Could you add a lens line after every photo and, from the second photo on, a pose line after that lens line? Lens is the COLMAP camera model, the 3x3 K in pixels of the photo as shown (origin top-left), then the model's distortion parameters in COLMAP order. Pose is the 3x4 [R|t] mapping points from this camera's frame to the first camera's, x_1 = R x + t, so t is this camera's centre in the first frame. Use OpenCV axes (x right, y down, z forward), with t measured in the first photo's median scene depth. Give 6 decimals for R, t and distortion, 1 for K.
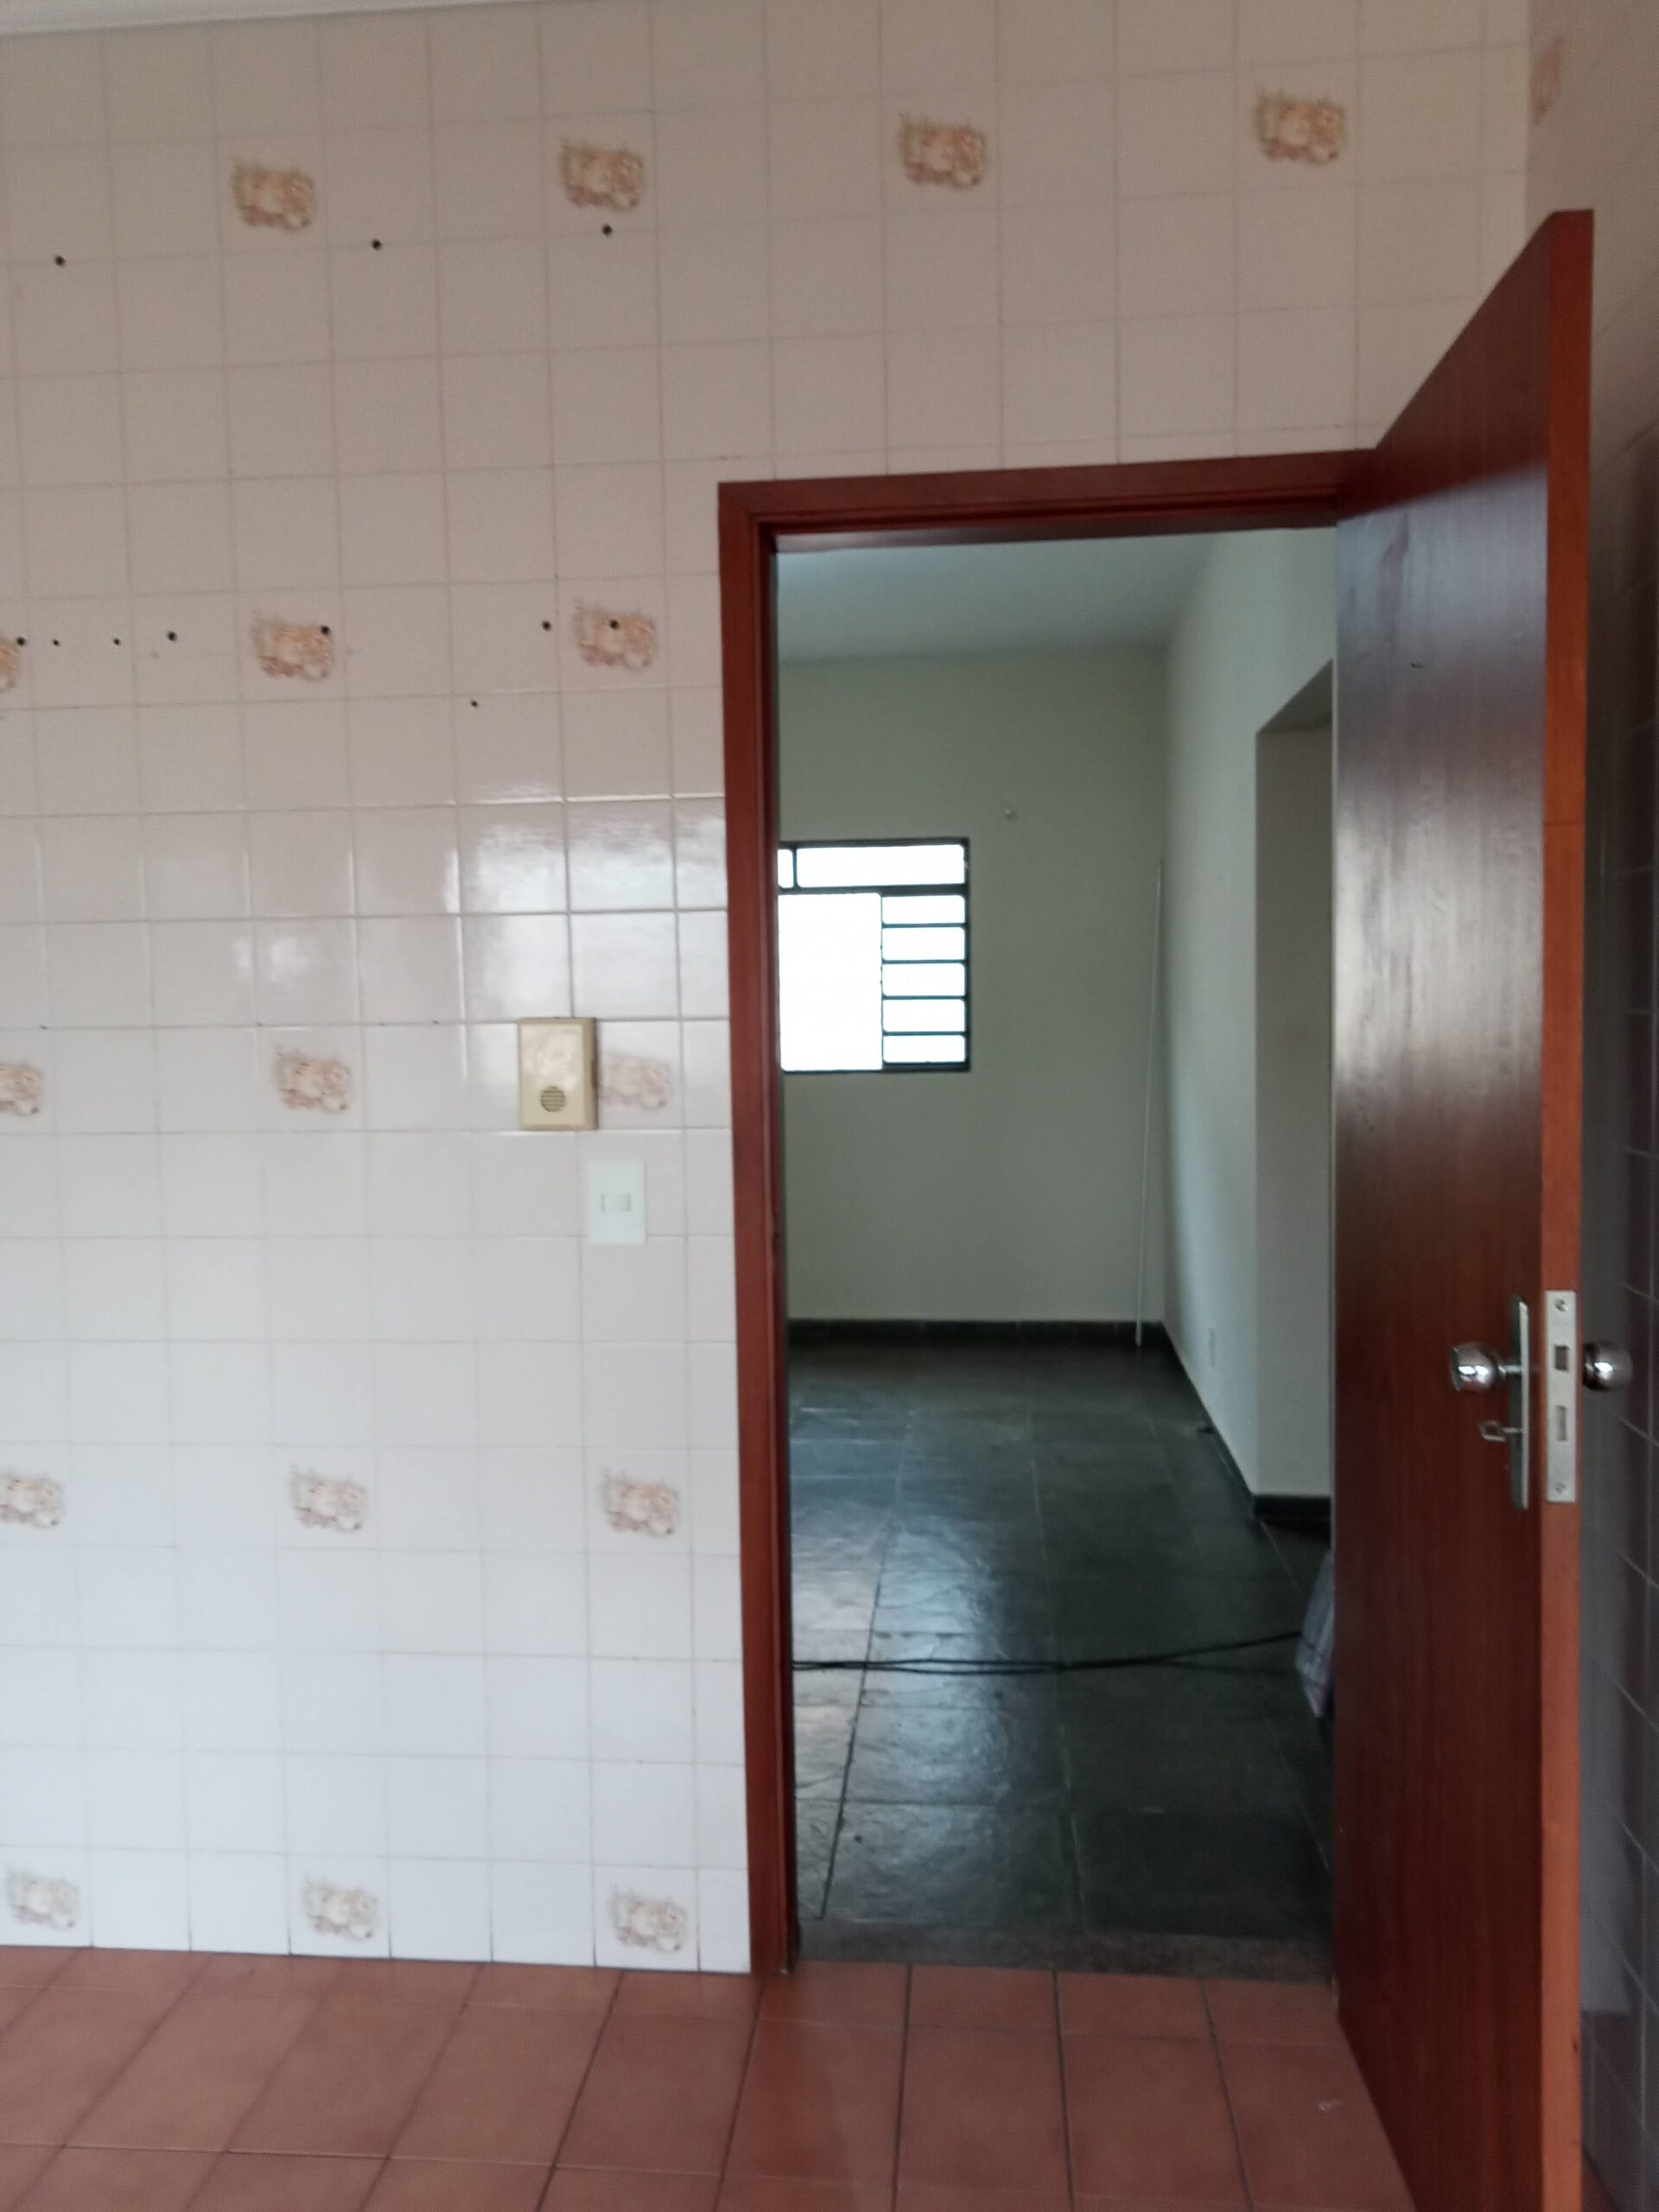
lens RADIAL K [[1569.8, 0, 829.5], [0, 1569.8, 1106.0], [0, 0, 1]] dist [0.003249, 0.000921]
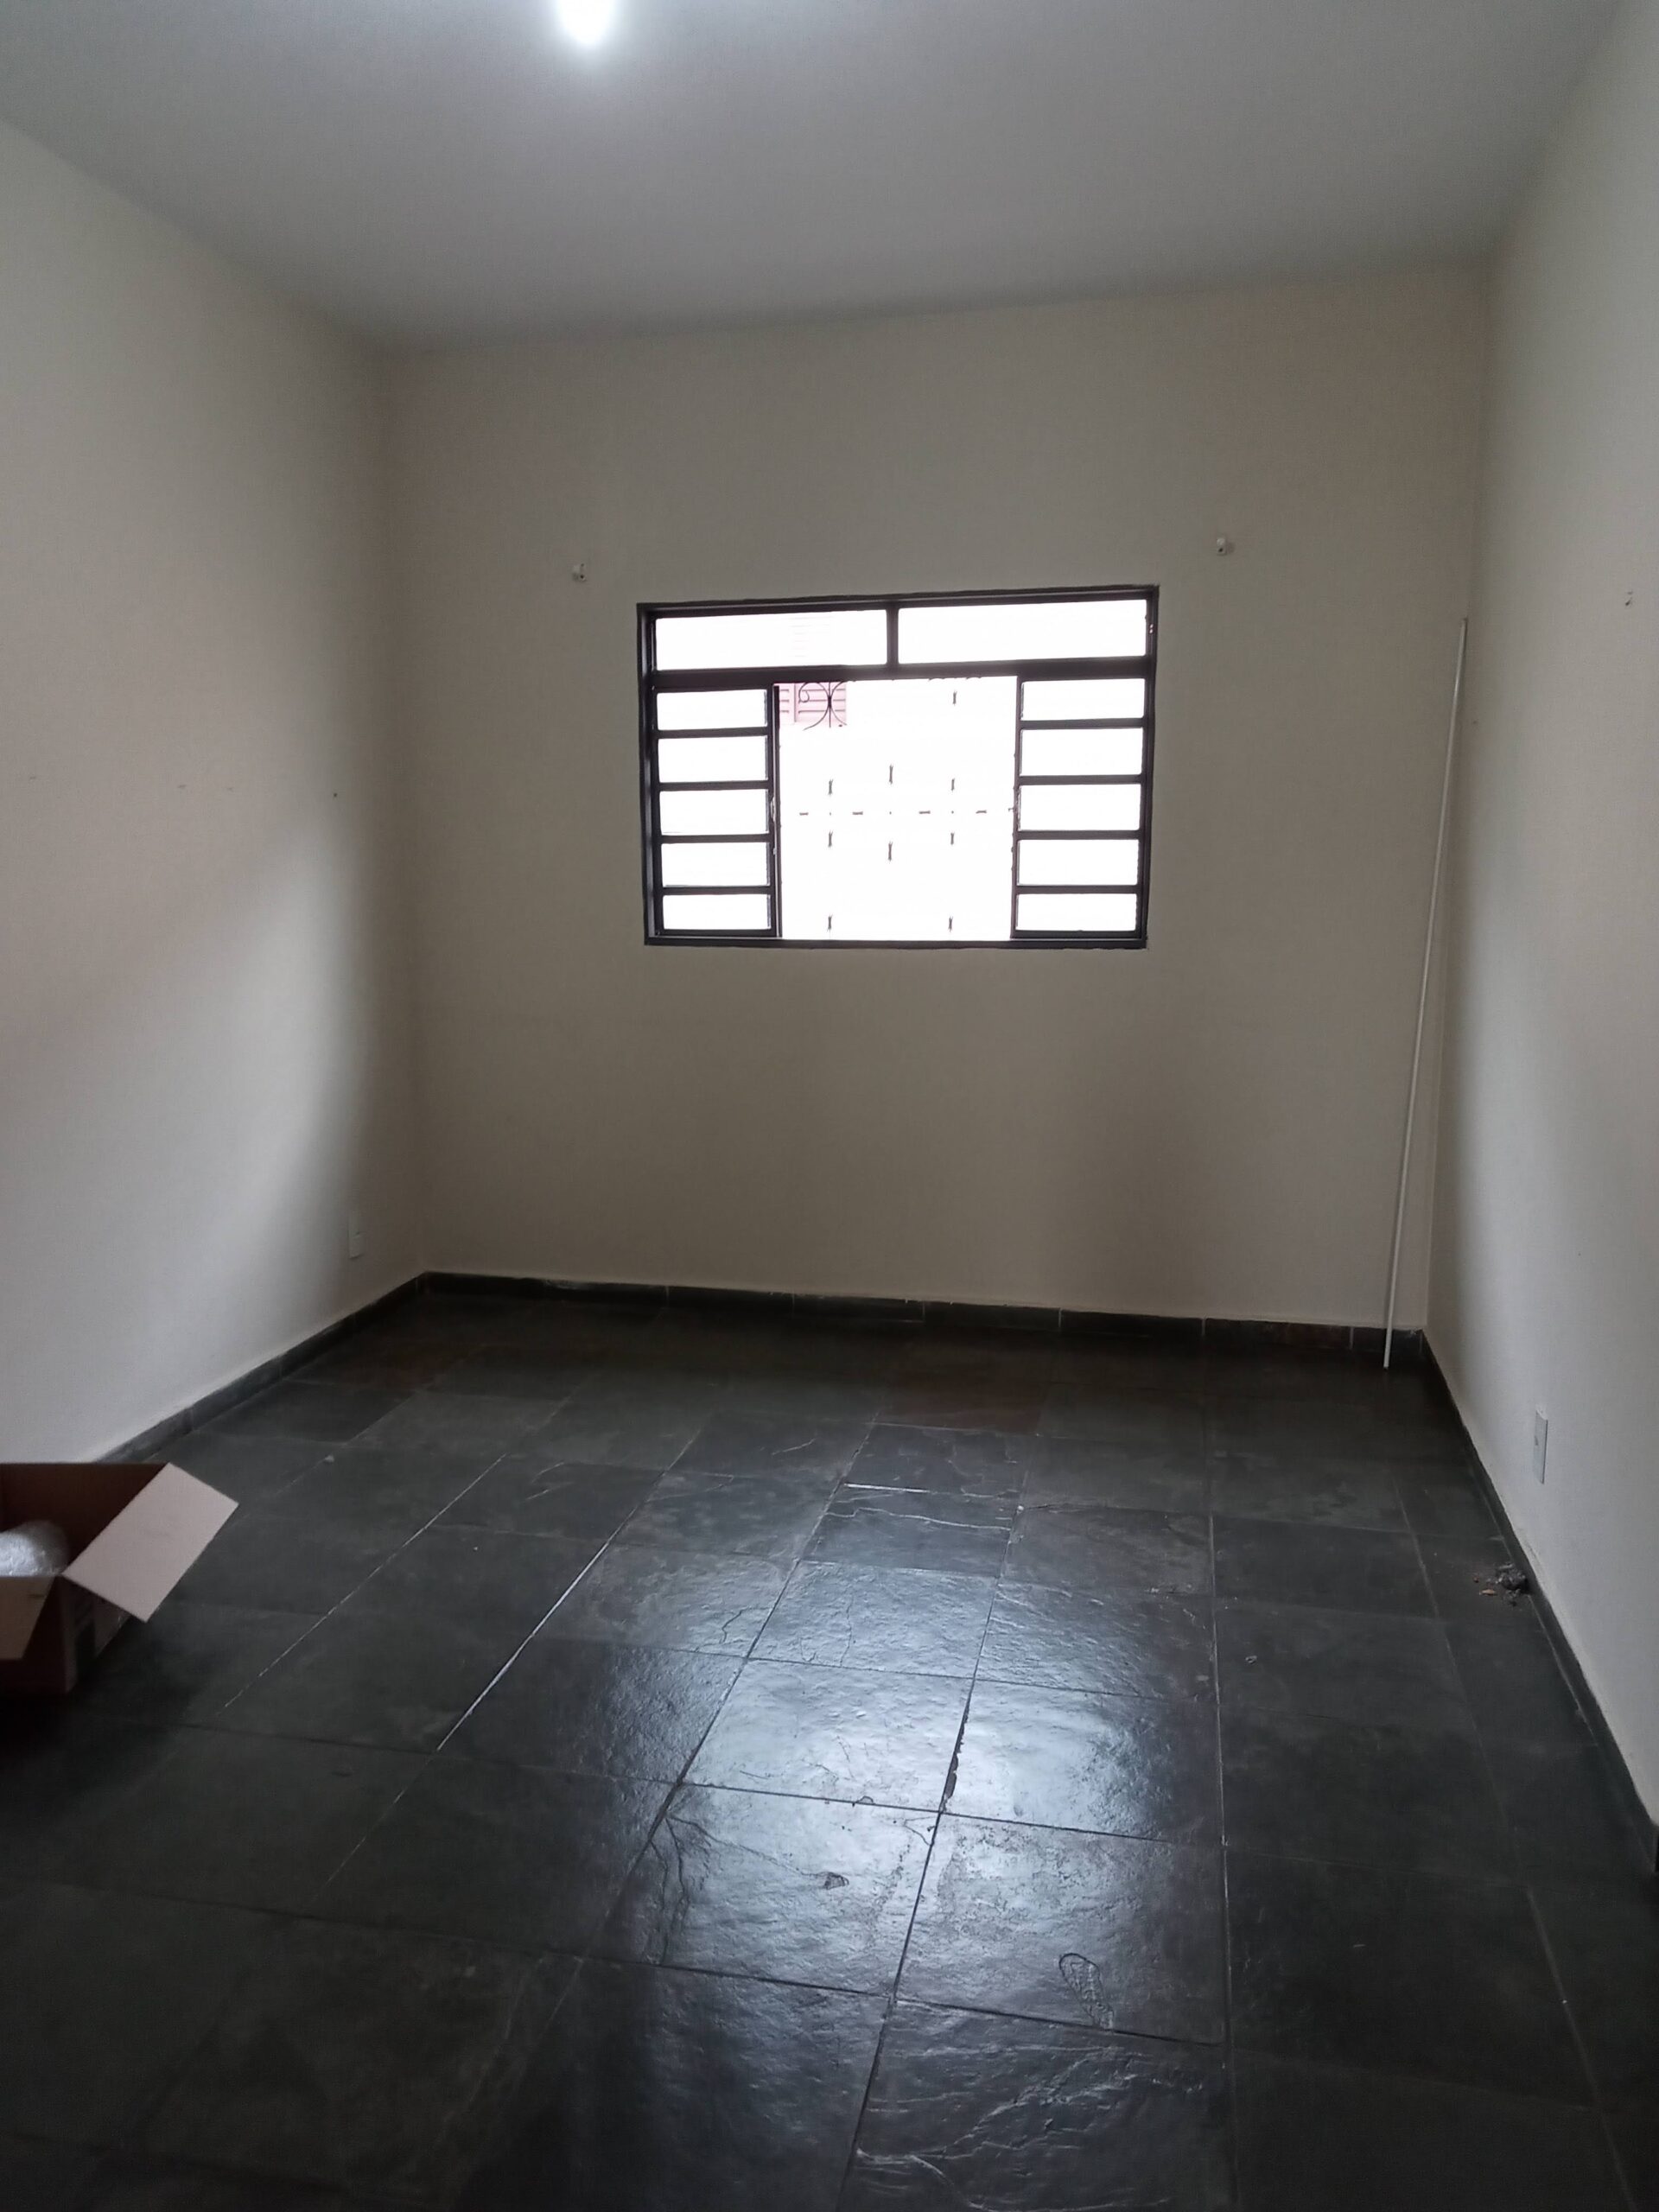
lens RADIAL K [[1659.1, 0, 829.5], [0, 1659.1, 1106.0], [0, 0, 1]] dist [0.016277, -0.000894]
pose [[0.993516, 0.027846, -0.110232, 0.036740], [-0.017400, 0.995362, 0.094613, -0.019803], [0.112355, -0.092081, 0.989392, 0.288023]]
